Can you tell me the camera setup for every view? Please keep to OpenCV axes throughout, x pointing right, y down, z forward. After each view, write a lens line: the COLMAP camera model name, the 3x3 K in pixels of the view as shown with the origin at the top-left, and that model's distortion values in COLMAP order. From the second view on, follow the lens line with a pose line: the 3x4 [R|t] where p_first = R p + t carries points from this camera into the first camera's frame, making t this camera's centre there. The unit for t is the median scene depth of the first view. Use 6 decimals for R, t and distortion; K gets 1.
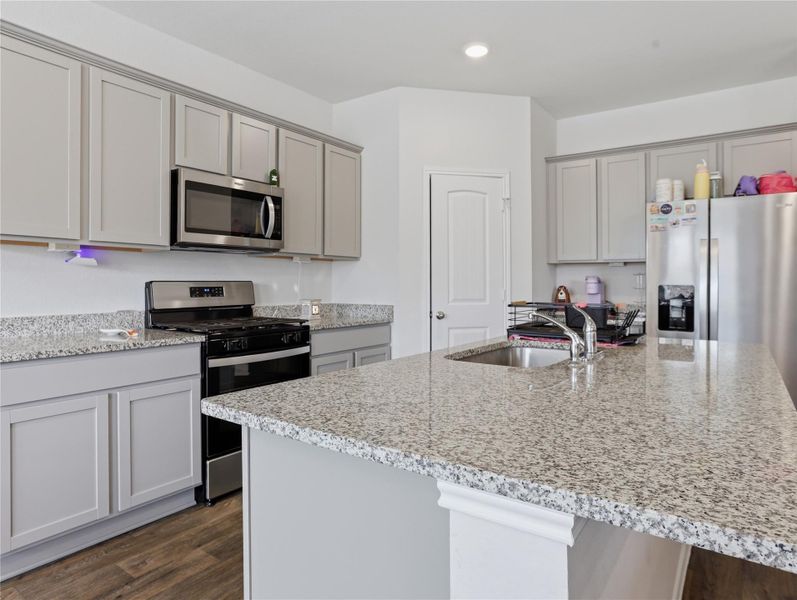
lens RADIAL K [[485.0, 0, 400.8], [0, 485.0, 292.3], [0, 0, 1]] dist [-0.057676, 0.034254]
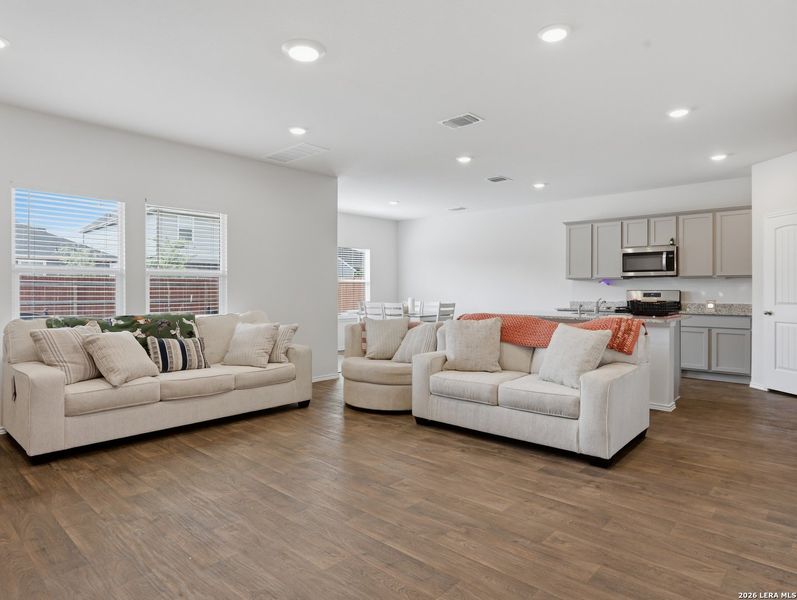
lens RADIAL K [[485.0, 0, 398.6], [0, 485.0, 300.7], [0, 0, 1]] dist [-0.057676, 0.034254]
pose [[-0.134601, 0.015116, -0.990785, 2.058402], [-0.021576, 0.999602, 0.018182, 0.010731], [0.990665, 0.023825, -0.134221, 0.090531]]
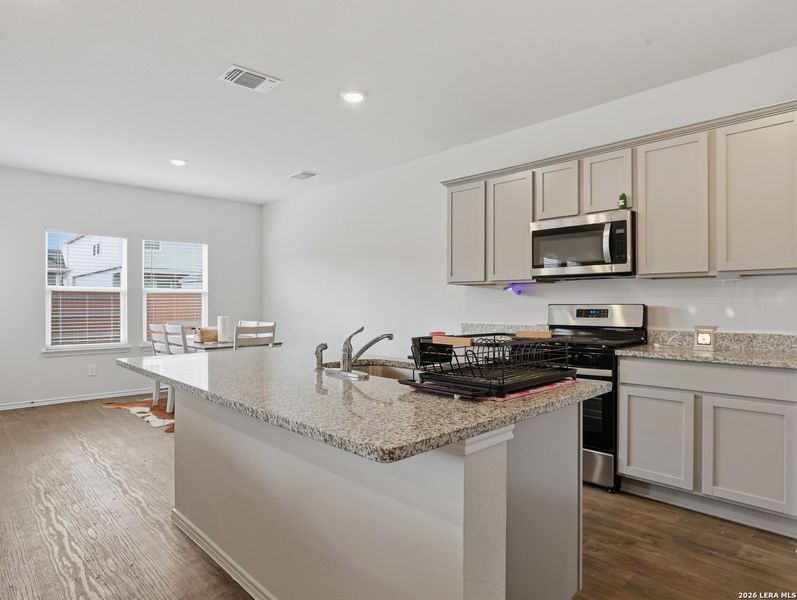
lens RADIAL K [[485.0, 0, 396.1], [0, 485.0, 311.2], [0, 0, 1]] dist [-0.057676, 0.034254]
pose [[-0.189316, 0.012192, -0.981840, 0.840958], [-0.020183, 0.999663, 0.016305, -0.016002], [0.981709, 0.022904, -0.189006, 0.746867]]
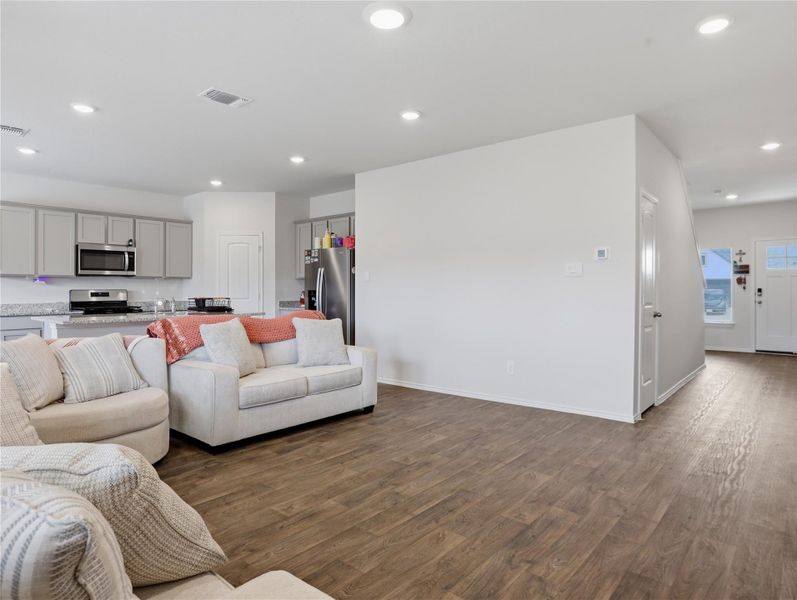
lens RADIAL K [[485.0, 0, 404.1], [0, 485.0, 291.6], [0, 0, 1]] dist [-0.057676, 0.034254]
pose [[0.995713, -0.007568, -0.092190, 1.222588], [0.005943, 0.999822, -0.017896, 0.033704], [0.092309, 0.017272, 0.995581, -1.095097]]
